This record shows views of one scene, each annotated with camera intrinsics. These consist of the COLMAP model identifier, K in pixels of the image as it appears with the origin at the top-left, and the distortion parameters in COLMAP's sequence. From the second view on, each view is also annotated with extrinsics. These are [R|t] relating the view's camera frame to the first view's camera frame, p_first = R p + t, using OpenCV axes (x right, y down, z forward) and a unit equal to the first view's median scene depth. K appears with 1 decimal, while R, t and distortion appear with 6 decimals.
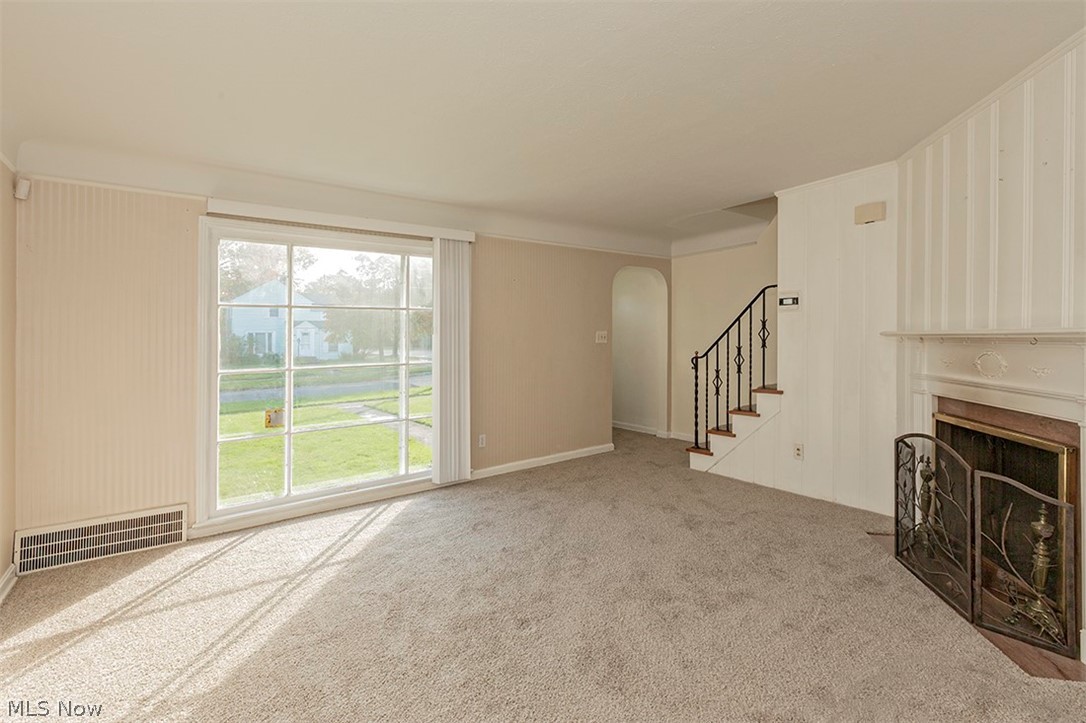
lens RADIAL K [[500.0, 0, 544.3], [0, 500.0, 338.2], [0, 0, 1]] dist [-0.000479, 0.000280]
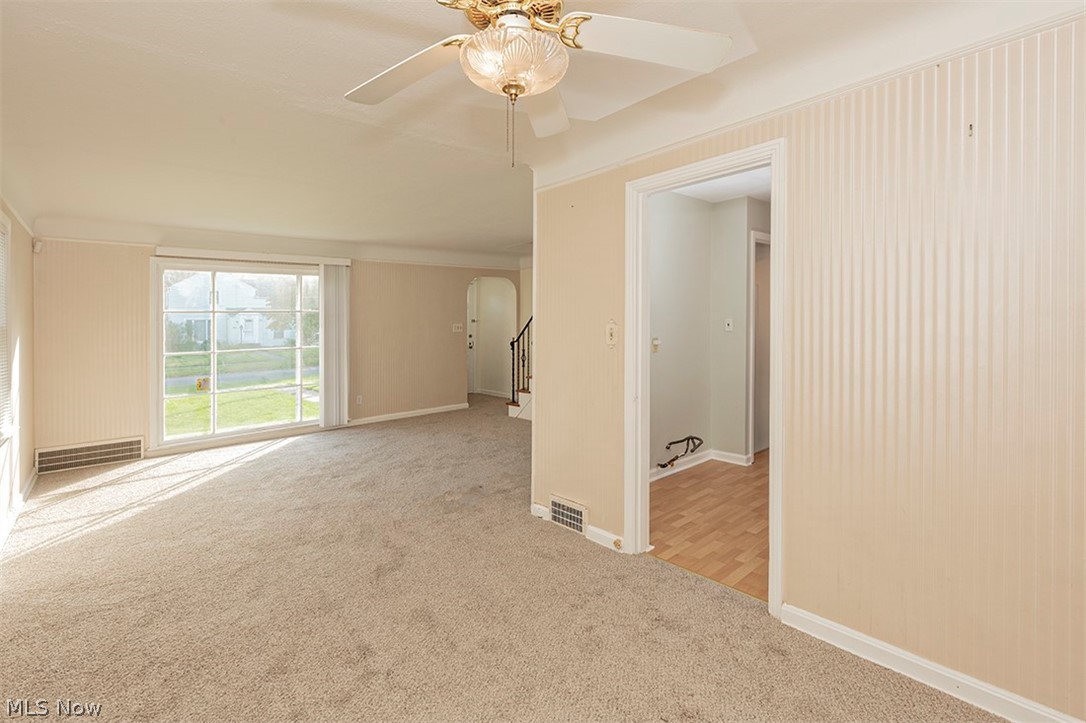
lens RADIAL K [[502.3, 0, 579.2], [0, 502.3, 324.0], [0, 0, 1]] dist [0.000804, -0.000306]
pose [[0.991800, -0.005049, 0.127697, 0.362646], [0.004538, 0.999980, 0.004295, -0.023586], [-0.127716, -0.003680, 0.991804, -0.601527]]
